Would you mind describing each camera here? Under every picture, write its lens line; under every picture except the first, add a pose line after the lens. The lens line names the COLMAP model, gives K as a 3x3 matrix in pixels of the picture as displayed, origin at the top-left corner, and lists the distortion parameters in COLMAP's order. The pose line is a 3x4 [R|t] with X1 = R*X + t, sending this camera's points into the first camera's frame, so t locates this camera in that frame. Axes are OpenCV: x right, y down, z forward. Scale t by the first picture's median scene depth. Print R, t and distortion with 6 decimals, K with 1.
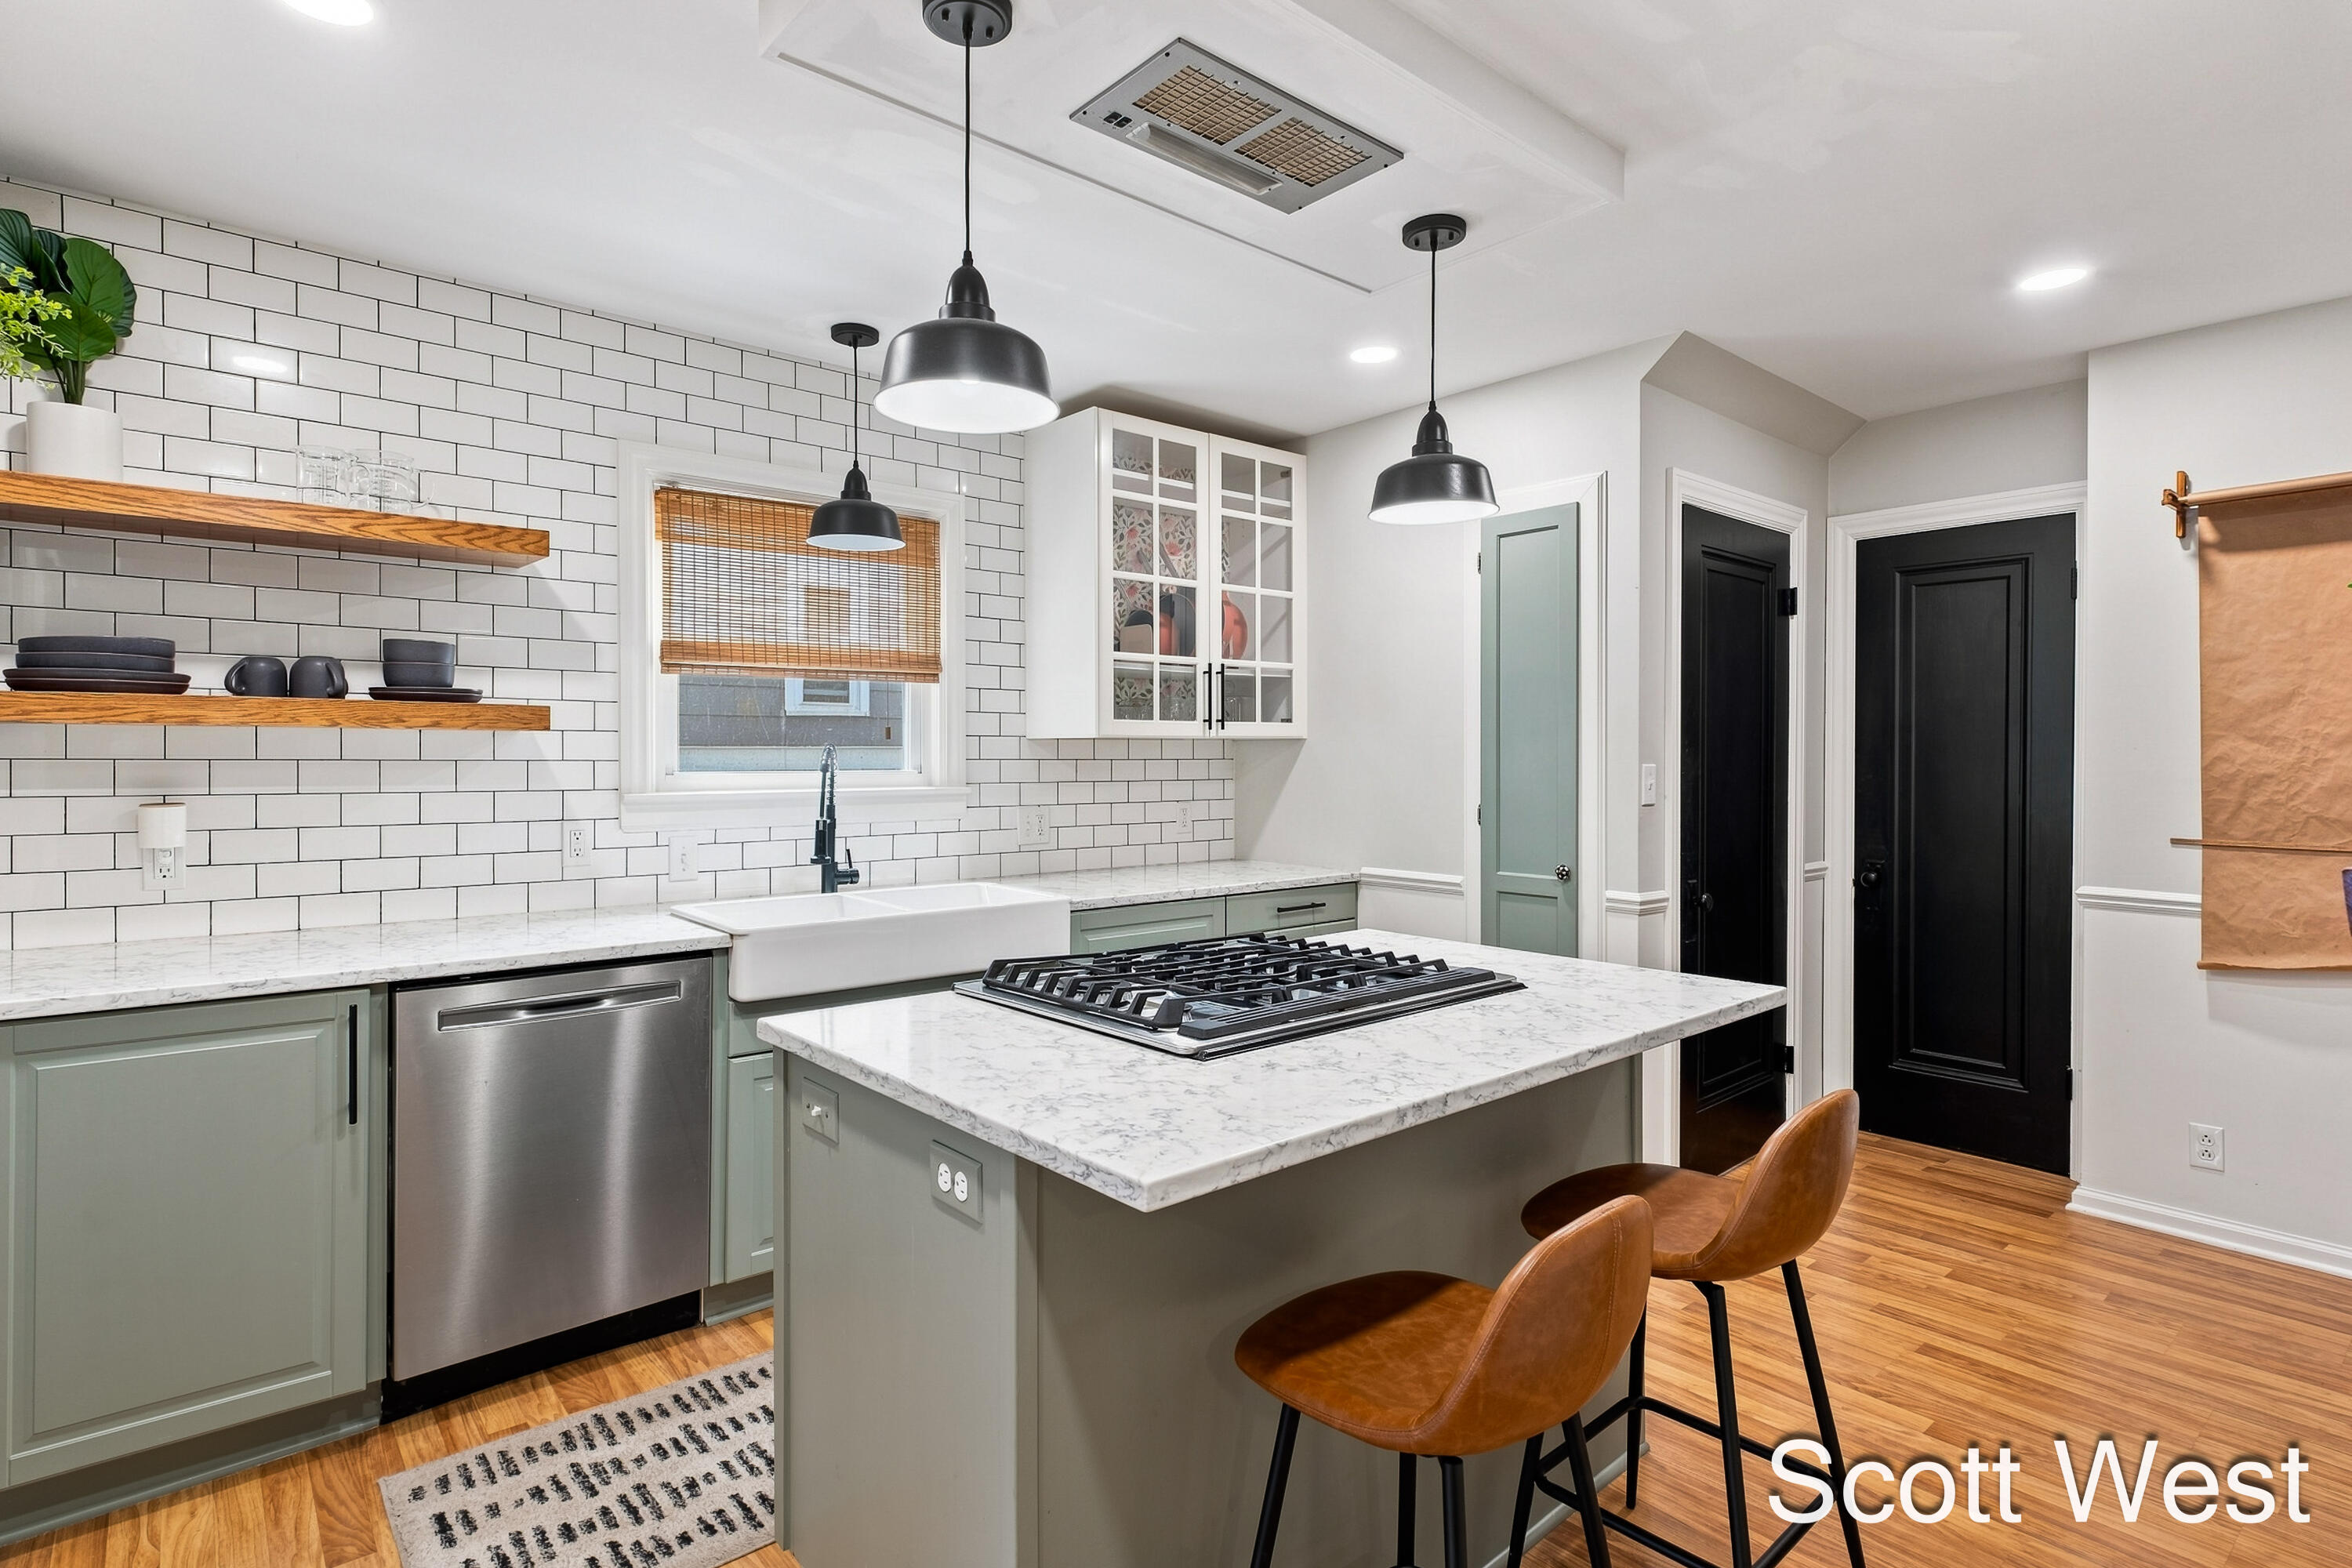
lens RADIAL K [[1171.1, 0, 1176.0], [0, 1171.1, 784.0], [0, 0, 1]] dist [0.002196, 0.000168]
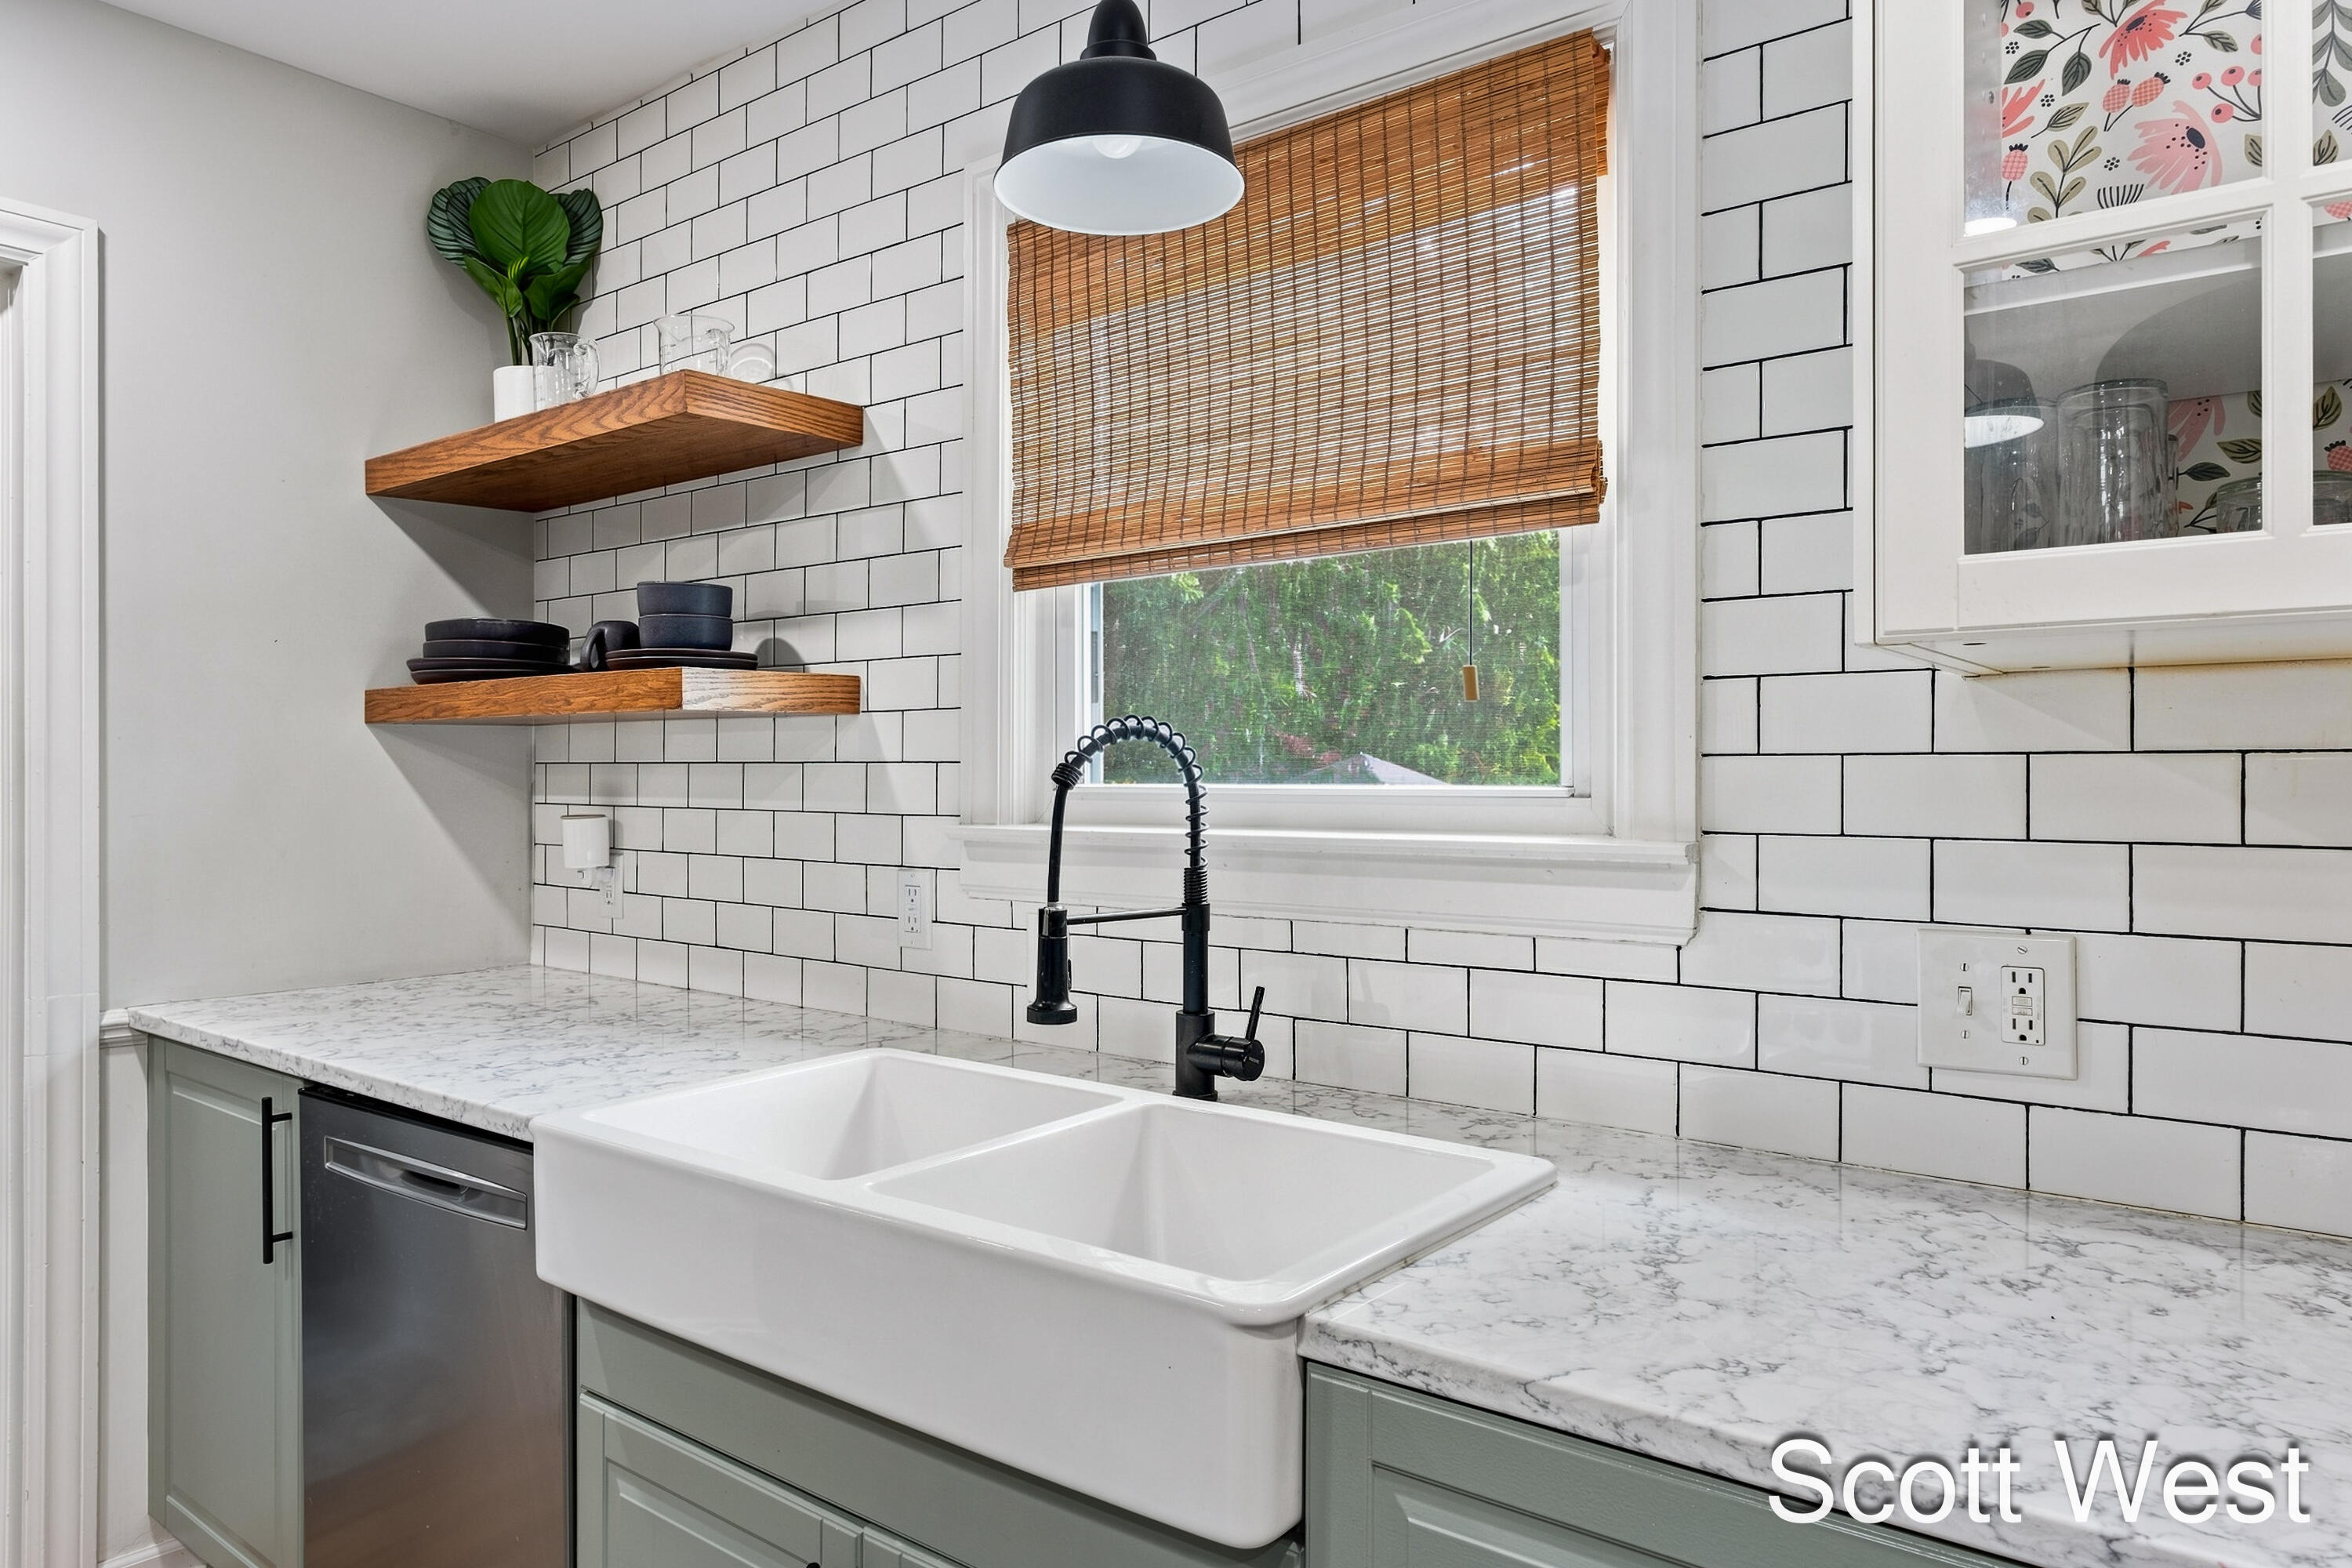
lens RADIAL K [[1501.4, 0, 1176.0], [0, 1501.4, 784.0], [0, 0, 1]] dist [0.006131, 0.000429]
pose [[0.202351, 0.002454, -0.979310, 0.210976], [-0.024409, 0.999699, -0.002538, -0.010144], [0.979009, 0.024418, 0.202350, 0.915032]]
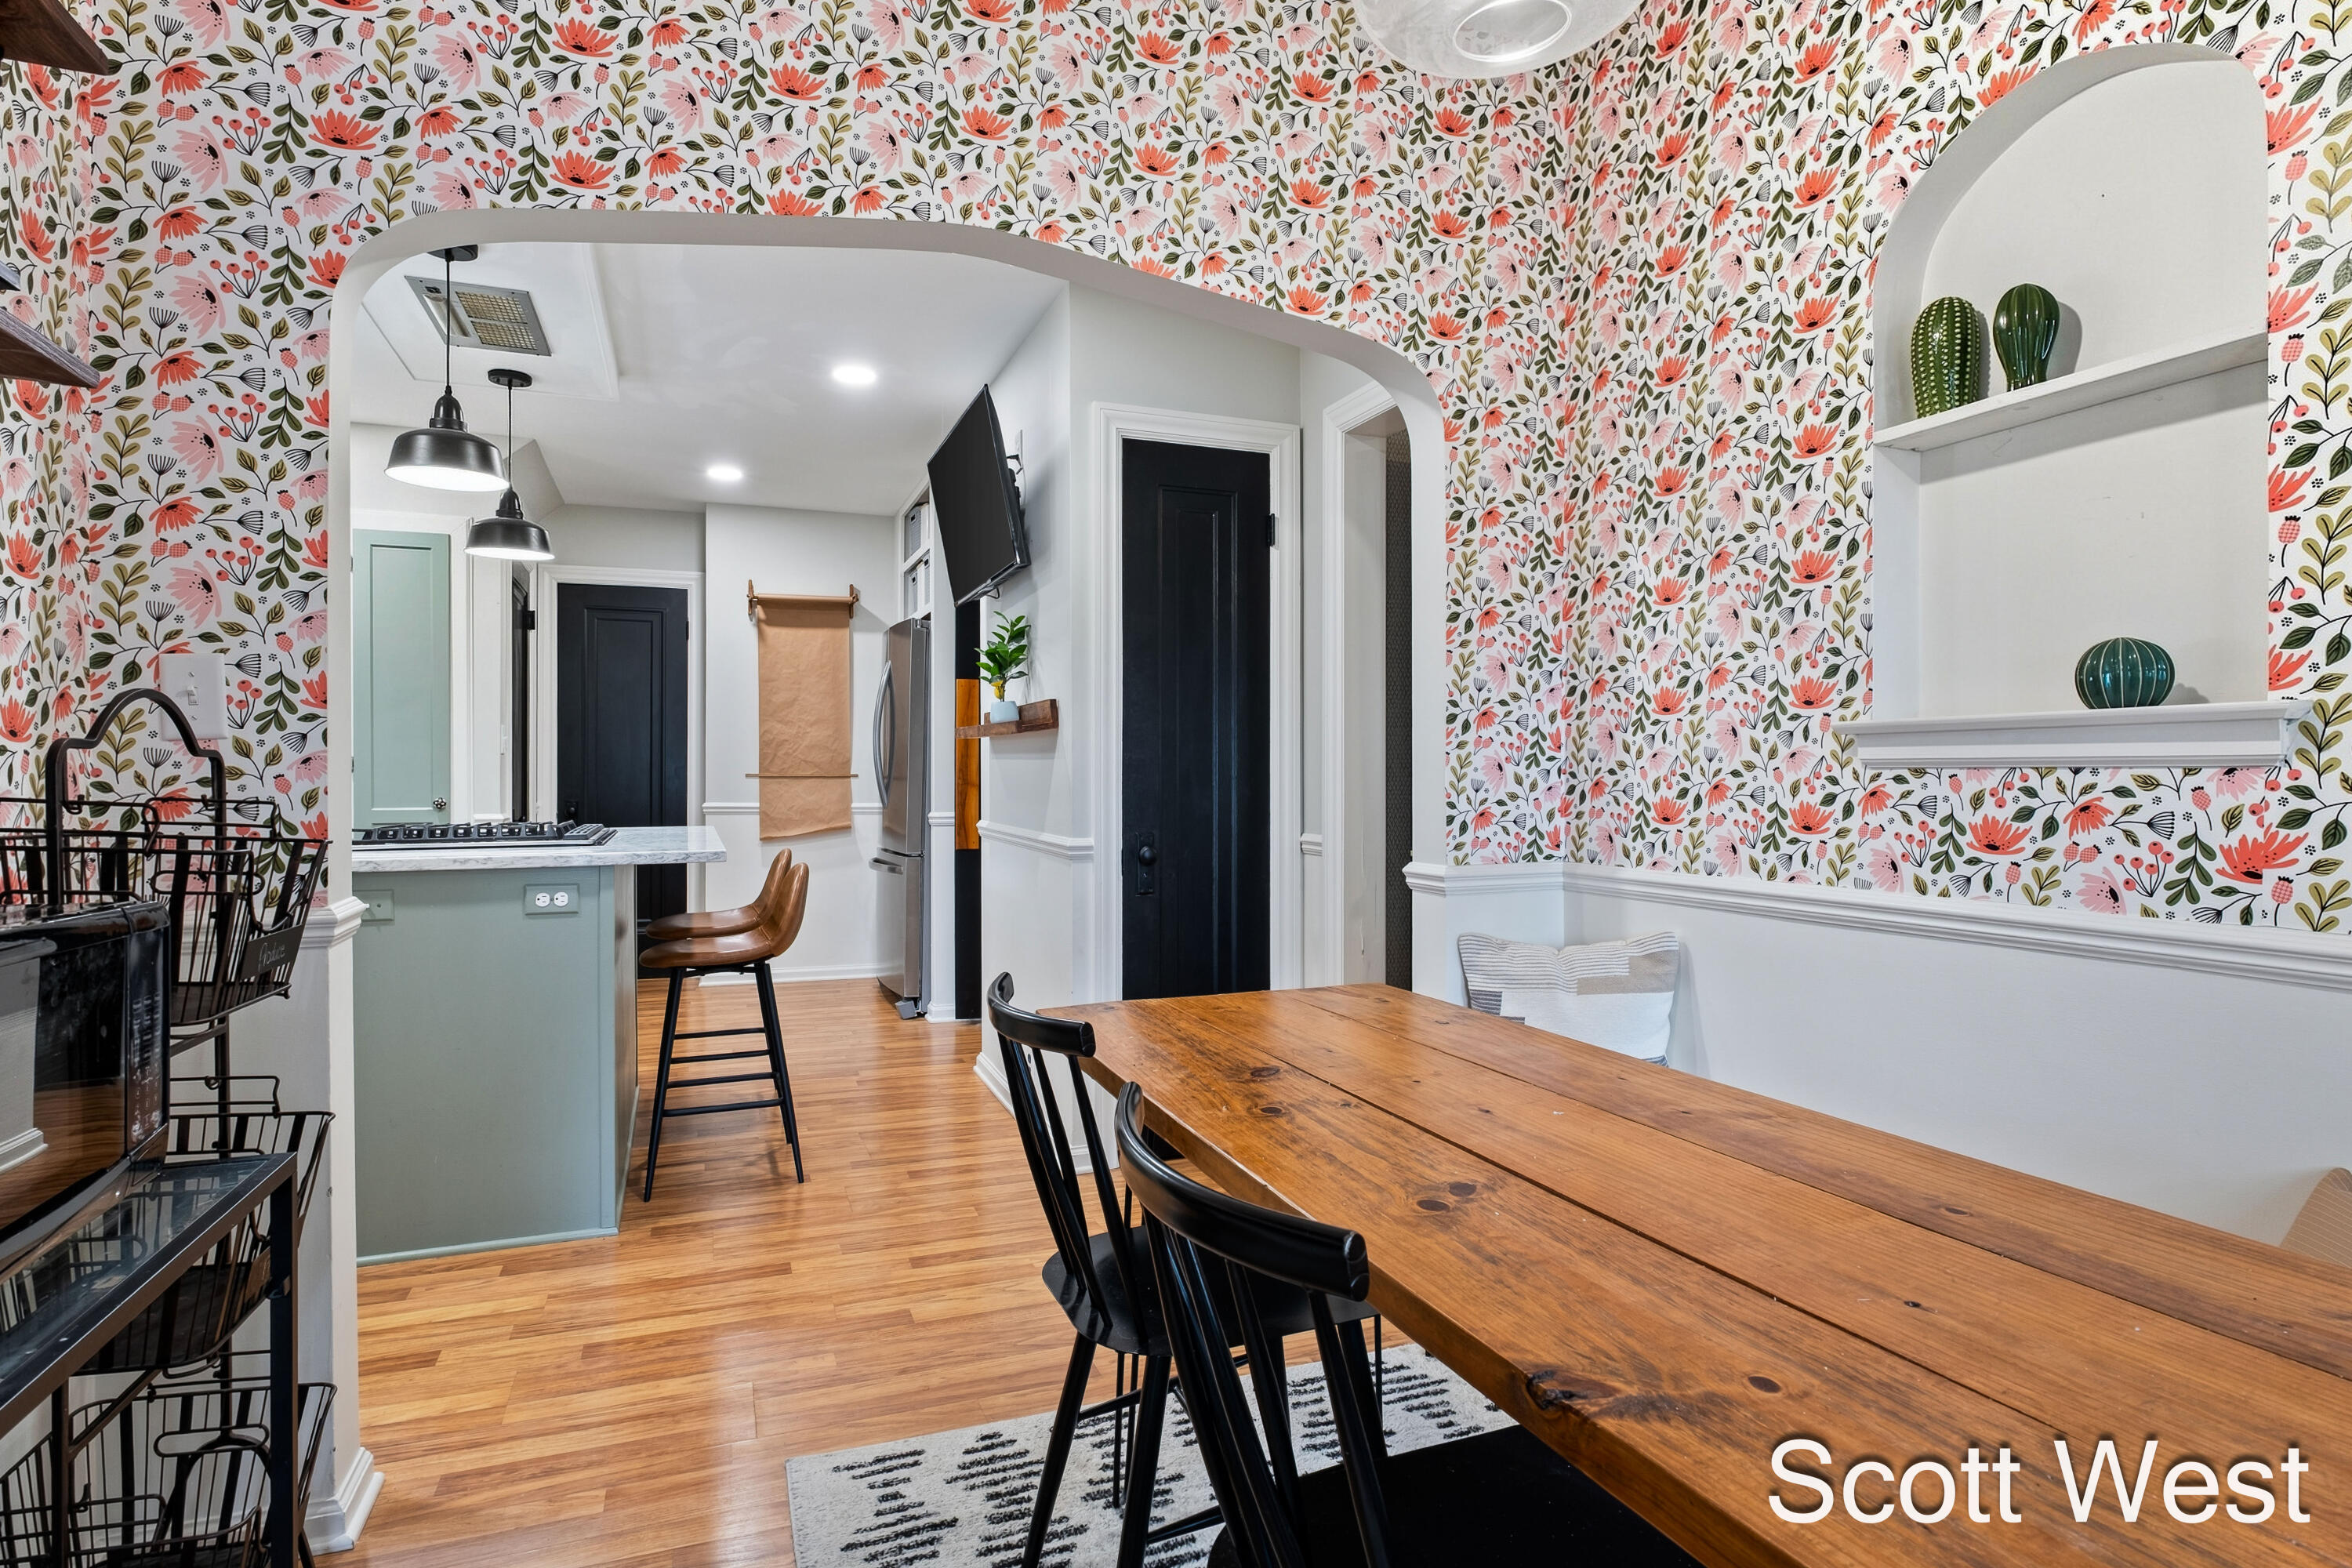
lens RADIAL K [[1225.2, 0, 1176.0], [0, 1225.2, 784.0], [0, 0, 1]] dist [-0.000090, -0.000126]
pose [[0.328073, -0.009429, 0.944605, -0.808368], [0.019628, 0.999802, 0.003163, 0.072420], [-0.944448, 0.017503, 0.328193, -0.301945]]
